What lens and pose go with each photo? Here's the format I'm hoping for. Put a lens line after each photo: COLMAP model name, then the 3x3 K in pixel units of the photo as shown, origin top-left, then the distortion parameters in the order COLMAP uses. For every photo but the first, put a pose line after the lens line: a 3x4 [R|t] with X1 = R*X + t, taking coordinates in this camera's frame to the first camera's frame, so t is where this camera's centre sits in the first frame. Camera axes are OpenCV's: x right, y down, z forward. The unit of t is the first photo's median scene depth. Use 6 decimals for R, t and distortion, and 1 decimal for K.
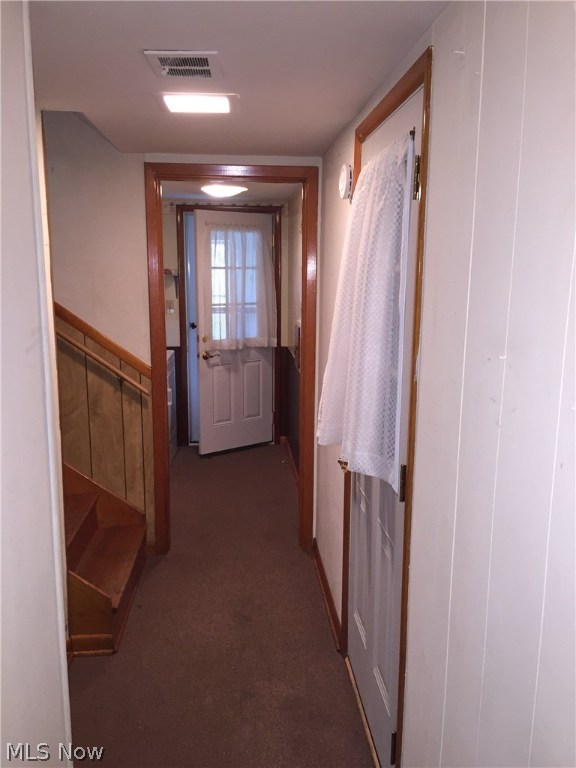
lens RADIAL K [[661.1, 0, 287.0], [0, 661.1, 386.1], [0, 0, 1]] dist [0.055044, -0.078027]
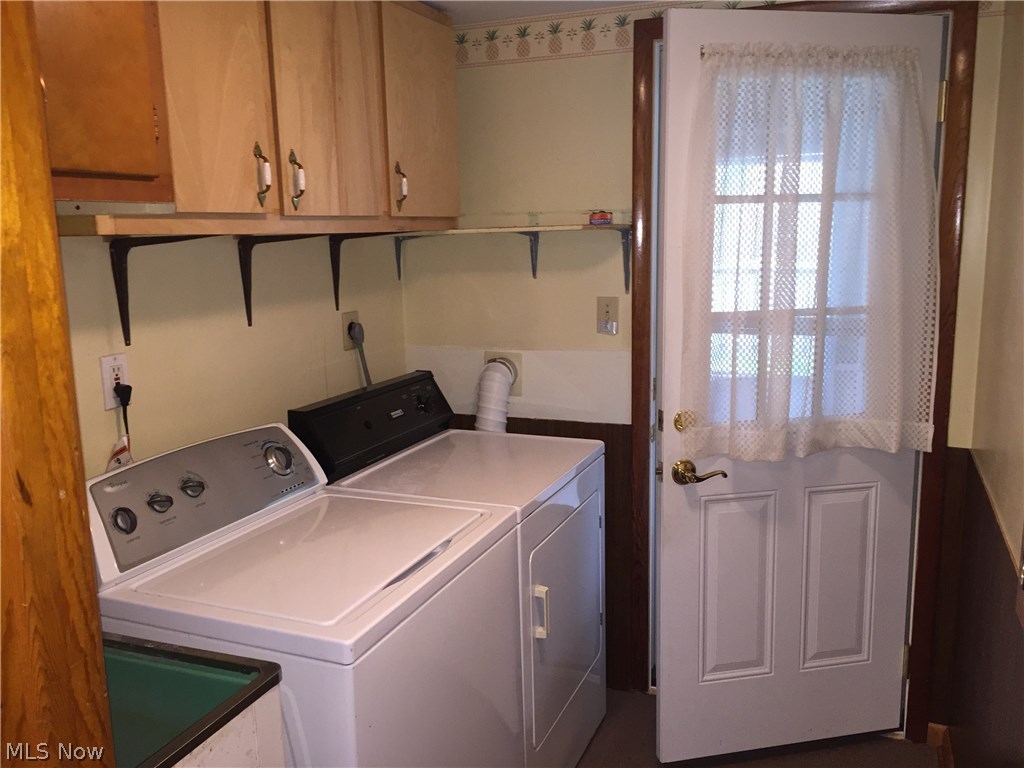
lens RADIAL K [[881.5, 0, 508.8], [0, 881.5, 380.0], [0, 0, 1]] dist [0.055044, -0.078027]
pose [[0.890354, 0.056827, -0.451708, -0.005884], [-0.055101, 0.998336, 0.016988, -0.090885], [0.451921, 0.009764, 0.892004, 0.558391]]
